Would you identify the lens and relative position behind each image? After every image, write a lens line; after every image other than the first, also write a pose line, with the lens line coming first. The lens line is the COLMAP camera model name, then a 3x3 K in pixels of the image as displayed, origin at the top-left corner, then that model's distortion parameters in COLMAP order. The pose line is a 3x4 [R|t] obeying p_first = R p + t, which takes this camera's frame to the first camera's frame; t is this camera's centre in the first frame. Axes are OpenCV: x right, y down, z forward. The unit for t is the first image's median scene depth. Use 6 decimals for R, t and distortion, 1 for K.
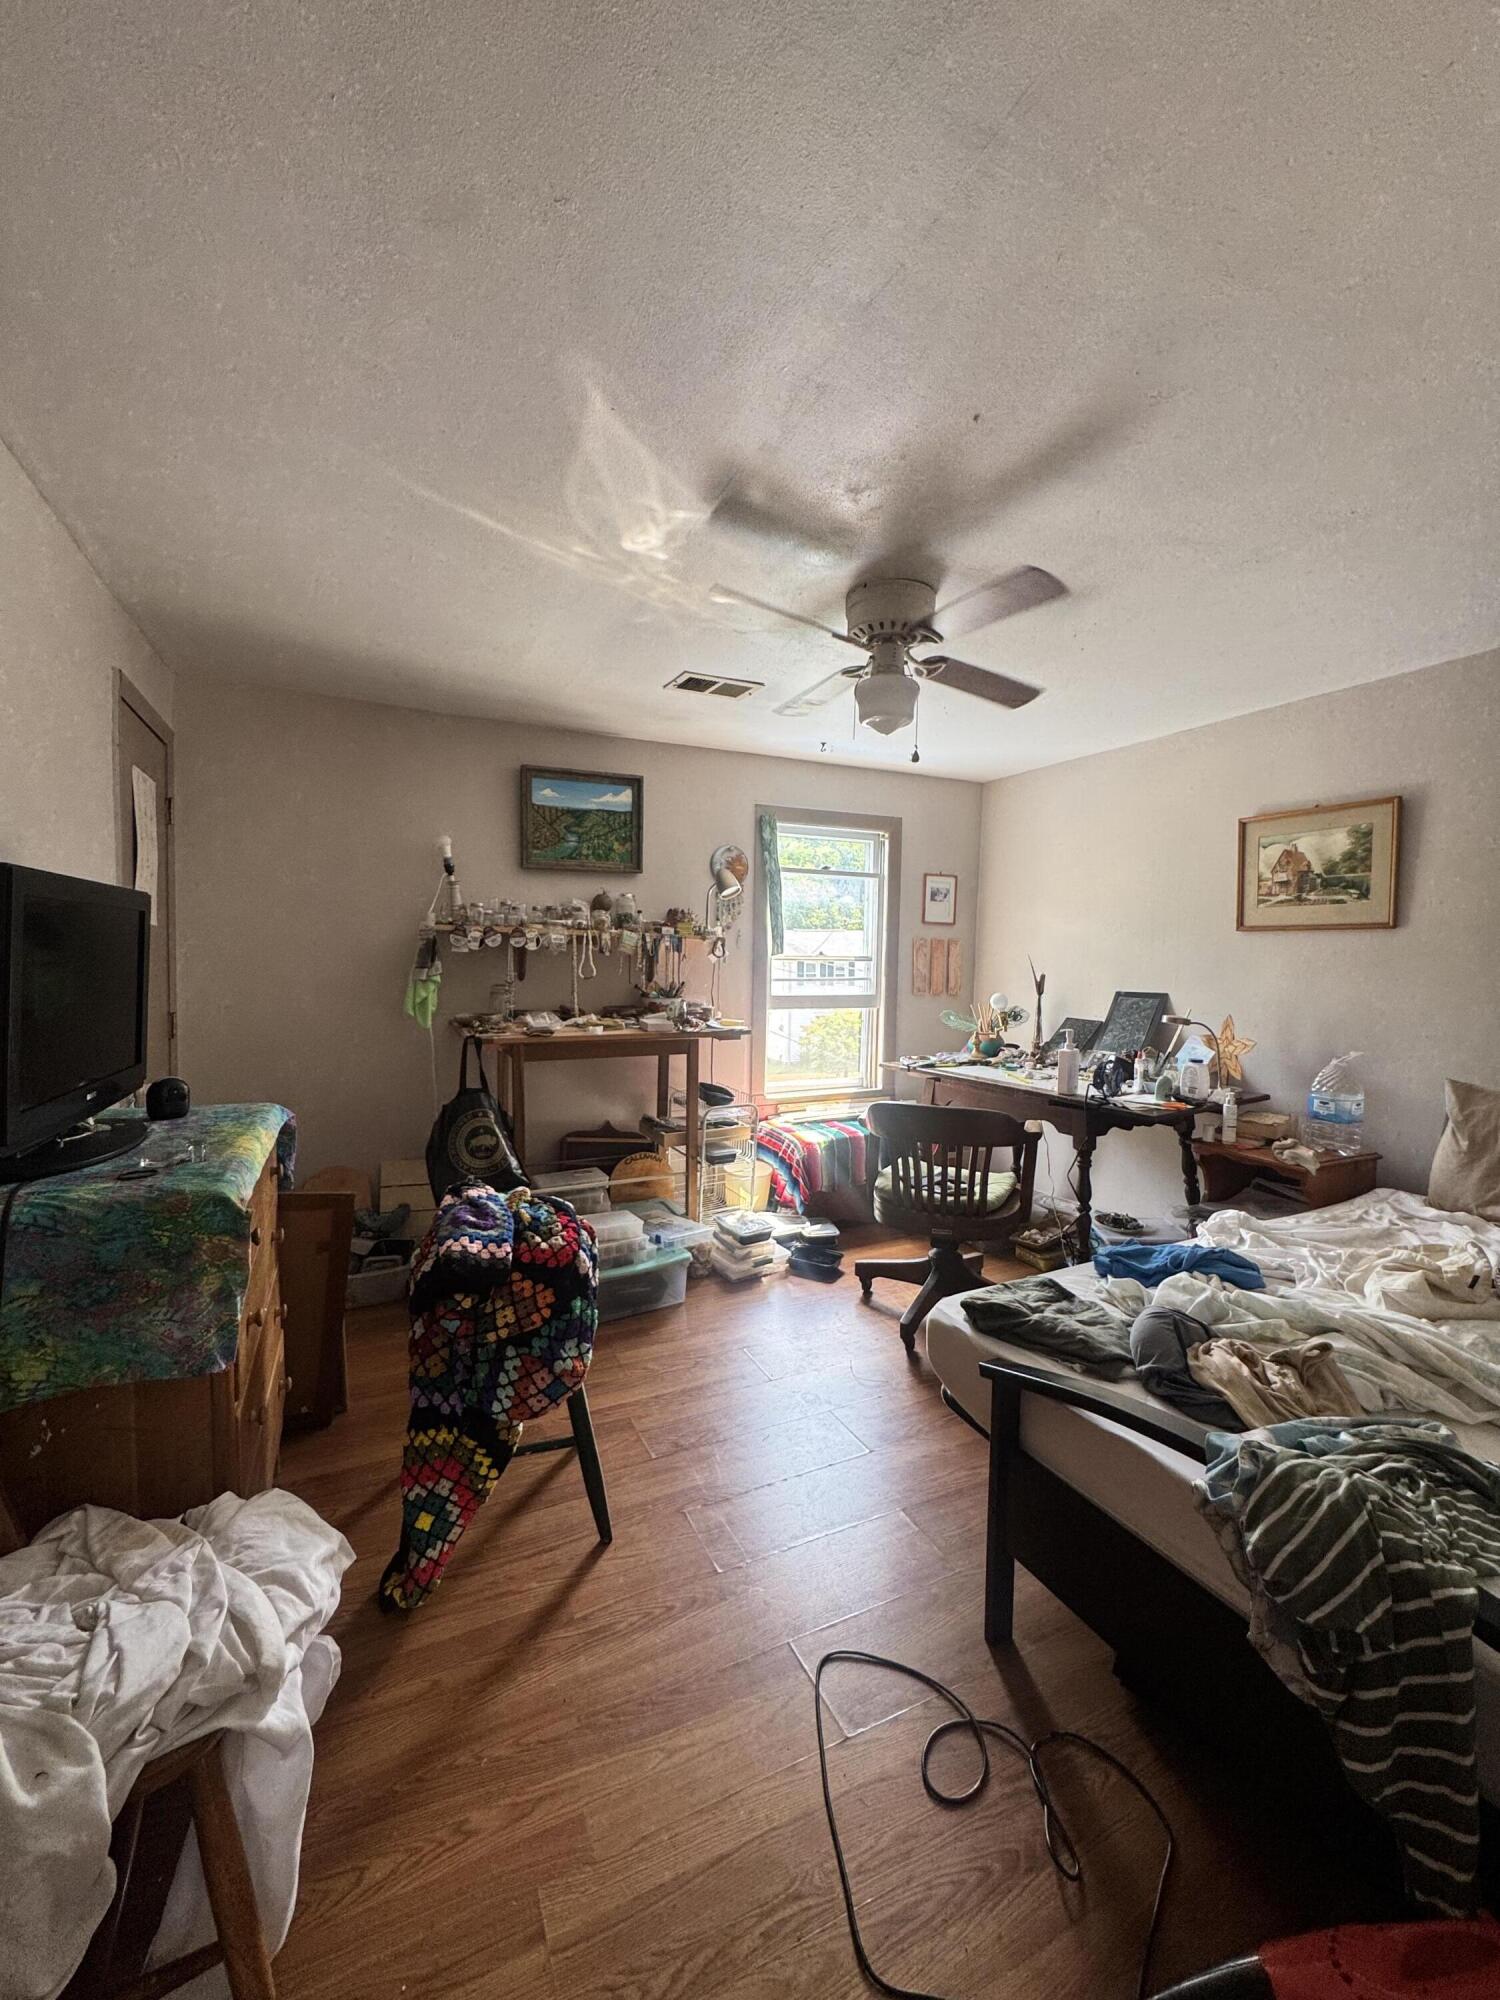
lens RADIAL K [[803.0, 0, 750.4], [0, 803.0, 995.9], [0, 0, 1]] dist [-0.007420, 0.001581]
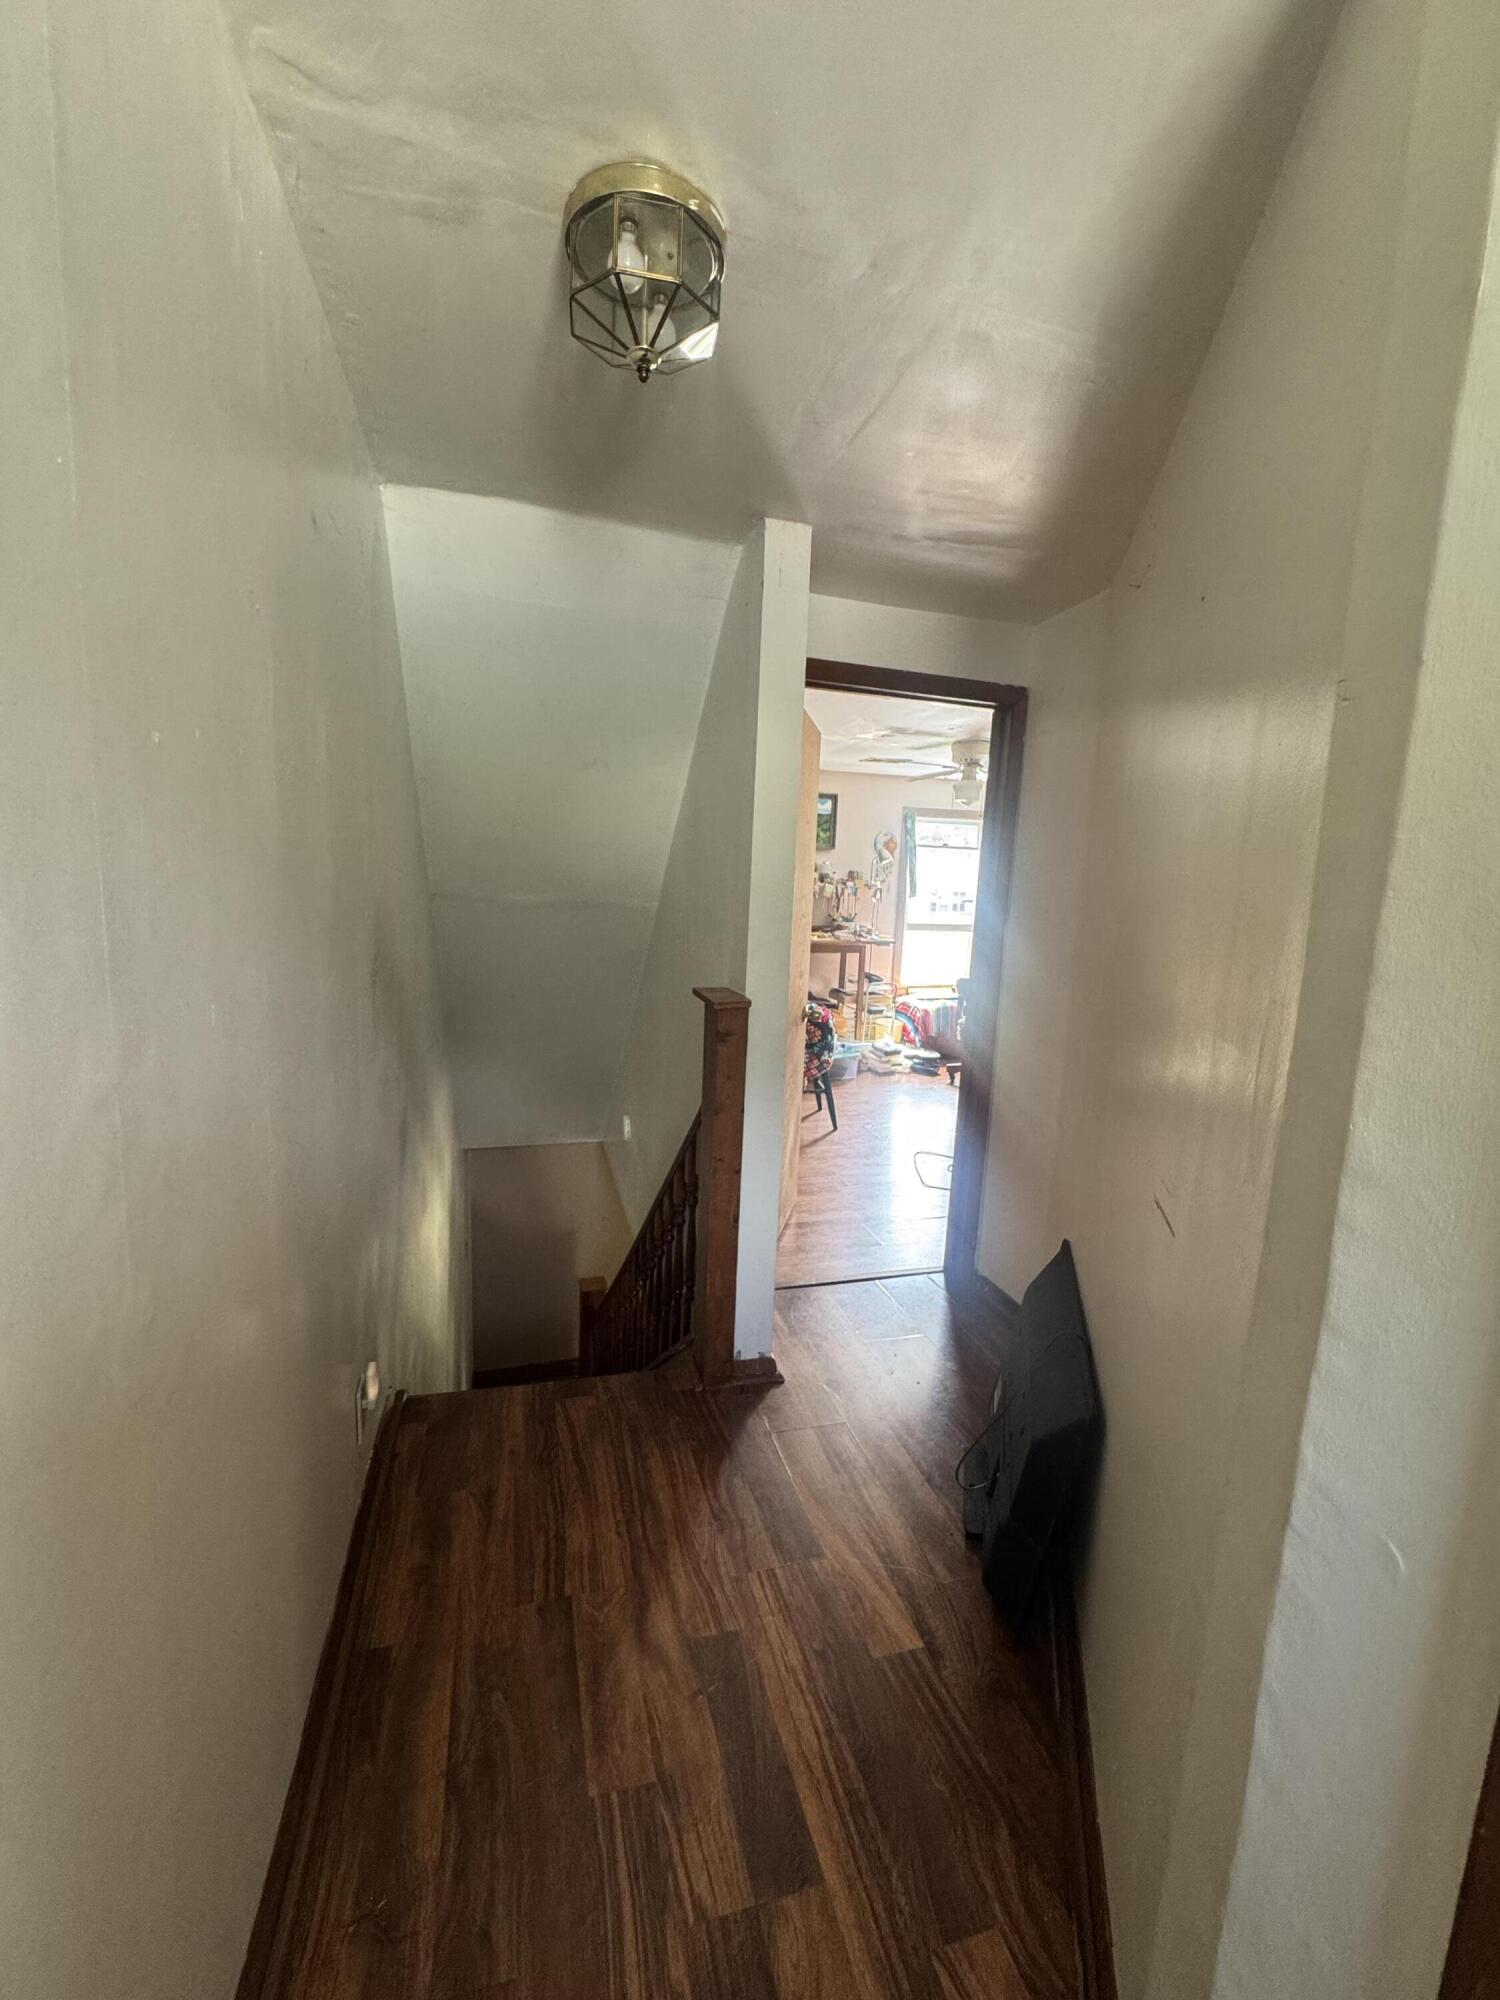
lens RADIAL K [[803.0, 0, 733.4], [0, 803.0, 989.4], [0, 0, 1]] dist [-0.007420, 0.001581]
pose [[0.983132, 0.043801, -0.177576, -0.030759], [-0.028512, 0.995734, 0.087754, 0.002191], [0.180662, -0.081211, 0.980187, -0.797404]]
